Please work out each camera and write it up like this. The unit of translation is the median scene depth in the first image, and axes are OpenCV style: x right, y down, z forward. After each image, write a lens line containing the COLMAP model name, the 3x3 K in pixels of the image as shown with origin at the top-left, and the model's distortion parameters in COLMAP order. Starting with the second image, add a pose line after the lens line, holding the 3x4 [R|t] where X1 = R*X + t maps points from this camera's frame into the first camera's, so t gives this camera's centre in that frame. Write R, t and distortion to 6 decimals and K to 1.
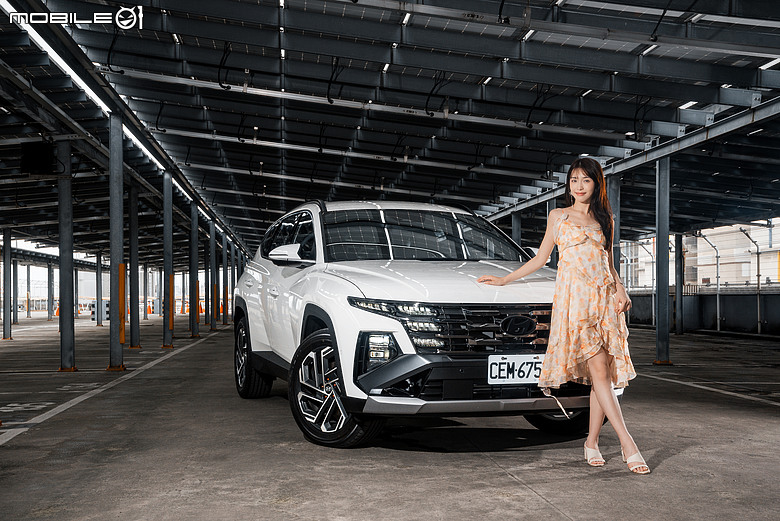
lens RADIAL K [[1016.9, 0, 381.6], [0, 1016.9, 284.9], [0, 0, 1]] dist [0.168675, 0.000000]
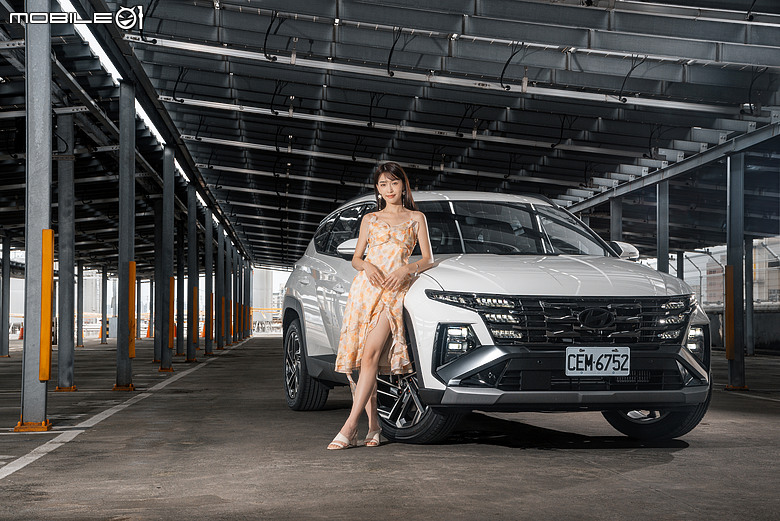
lens RADIAL K [[1561.8, 0, 376.5], [0, 1561.8, 266.5], [0, 0, 1]] dist [0.400730, 0.000000]
pose [[0.999540, 0.002815, -0.030201, -0.026262], [-0.003524, 0.999719, -0.023437, 0.018894], [0.030127, 0.023533, 0.999269, -0.407004]]
